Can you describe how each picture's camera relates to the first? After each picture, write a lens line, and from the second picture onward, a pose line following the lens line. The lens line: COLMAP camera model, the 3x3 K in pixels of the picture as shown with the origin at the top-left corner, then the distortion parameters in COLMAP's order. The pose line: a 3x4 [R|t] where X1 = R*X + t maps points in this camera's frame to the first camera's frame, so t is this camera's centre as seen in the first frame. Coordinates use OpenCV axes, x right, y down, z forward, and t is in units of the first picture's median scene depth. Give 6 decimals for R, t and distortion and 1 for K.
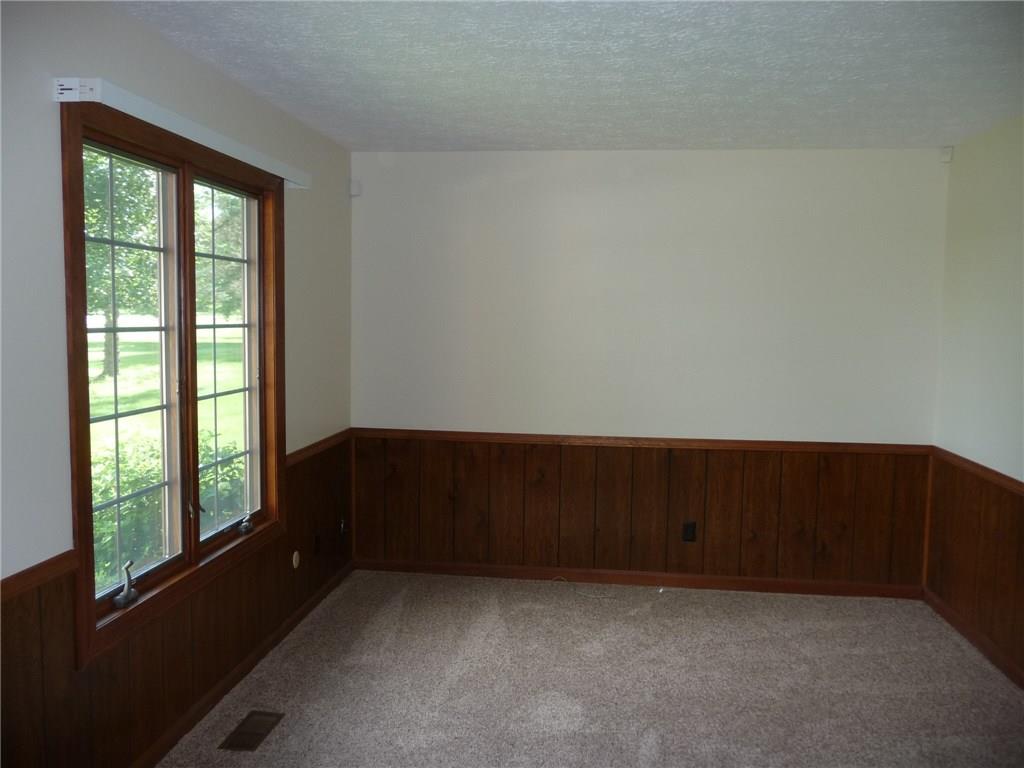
lens RADIAL K [[859.4, 0, 516.7], [0, 859.4, 377.1], [0, 0, 1]] dist [-0.034169, 0.002911]
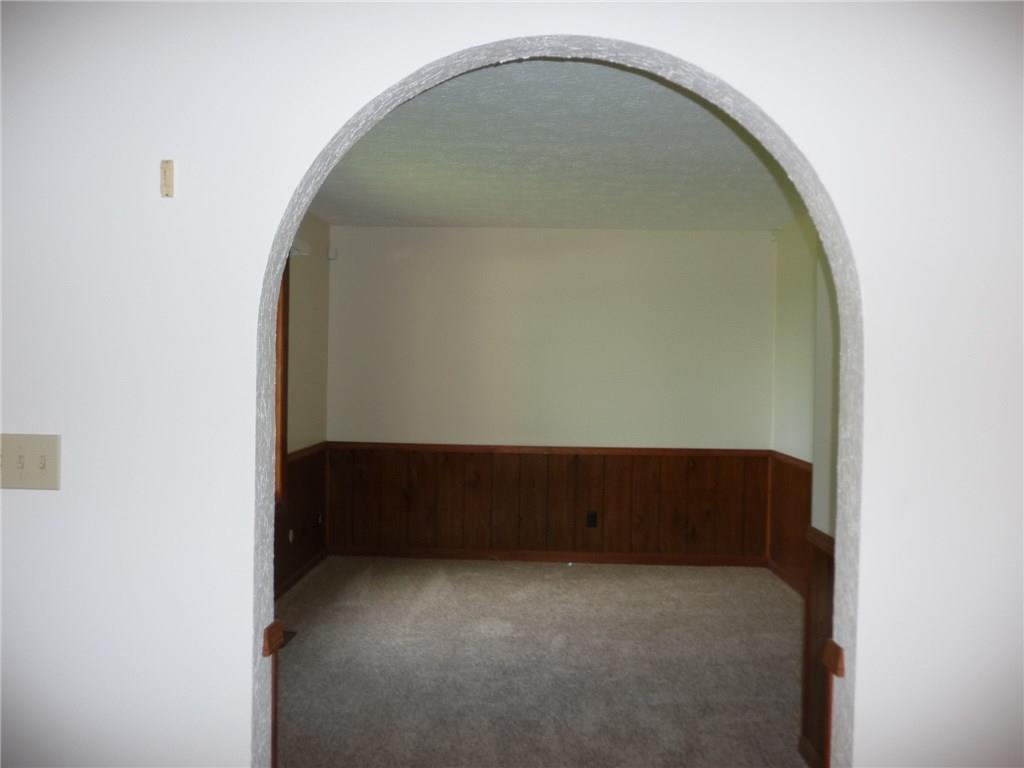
lens RADIAL K [[859.4, 0, 507.9], [0, 859.4, 385.5], [0, 0, 1]] dist [-0.034169, 0.002911]
pose [[0.996783, 0.001211, 0.080133, -0.033991], [0.003356, 0.998378, -0.056828, 0.060375], [-0.080072, 0.056914, 0.995163, -0.341167]]
